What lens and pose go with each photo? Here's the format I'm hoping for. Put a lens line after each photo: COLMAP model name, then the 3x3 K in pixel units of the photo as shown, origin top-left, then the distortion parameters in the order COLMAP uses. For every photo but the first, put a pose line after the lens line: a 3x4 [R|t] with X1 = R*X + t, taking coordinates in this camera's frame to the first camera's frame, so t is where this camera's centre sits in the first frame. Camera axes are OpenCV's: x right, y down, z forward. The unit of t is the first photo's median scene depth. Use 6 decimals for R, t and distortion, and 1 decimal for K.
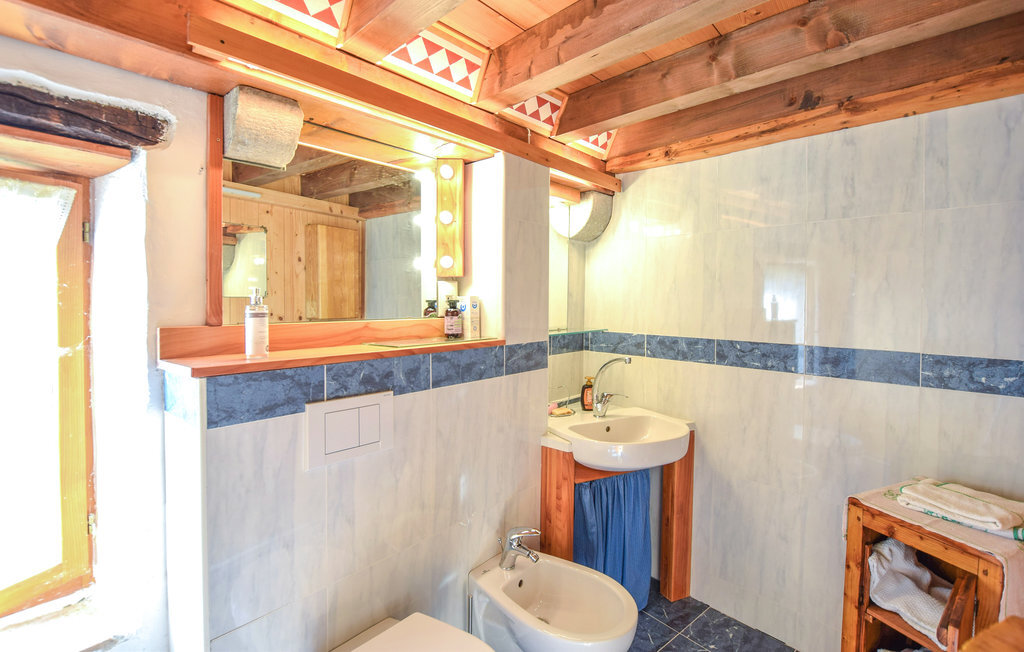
lens RADIAL K [[473.8, 0, 510.1], [0, 473.8, 306.0], [0, 0, 1]] dist [-0.026296, 0.001770]
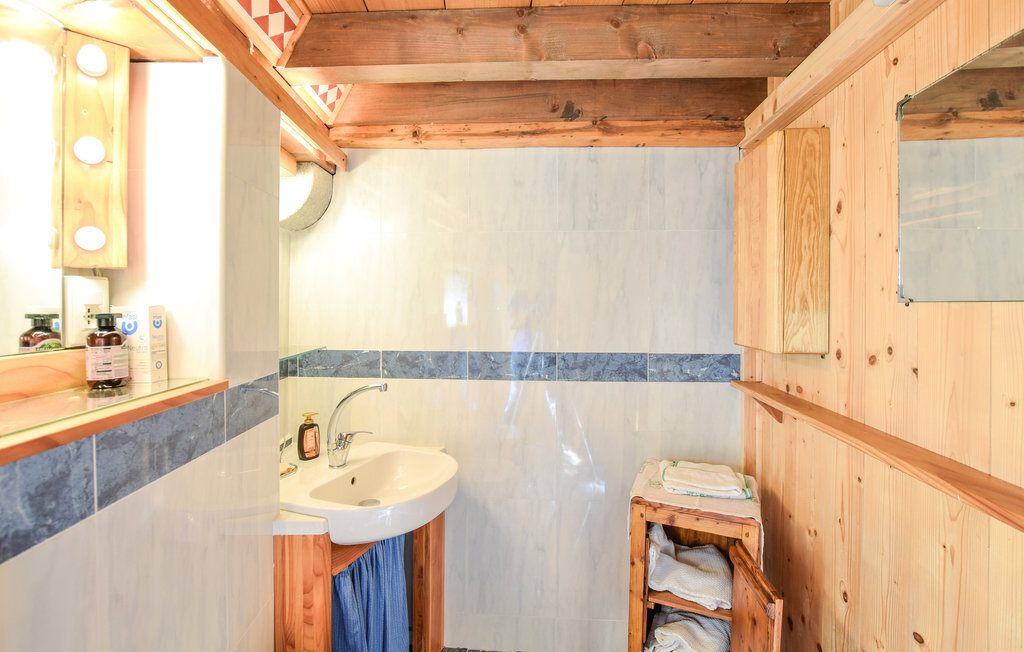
lens RADIAL K [[473.8, 0, 510.1], [0, 473.8, 306.0], [0, 0, 1]] dist [-0.026296, 0.001770]
pose [[0.716833, -0.005961, 0.697220, -0.157829], [0.013886, 0.999887, -0.005728, -0.011737], [-0.697107, 0.013788, 0.716835, 0.334561]]
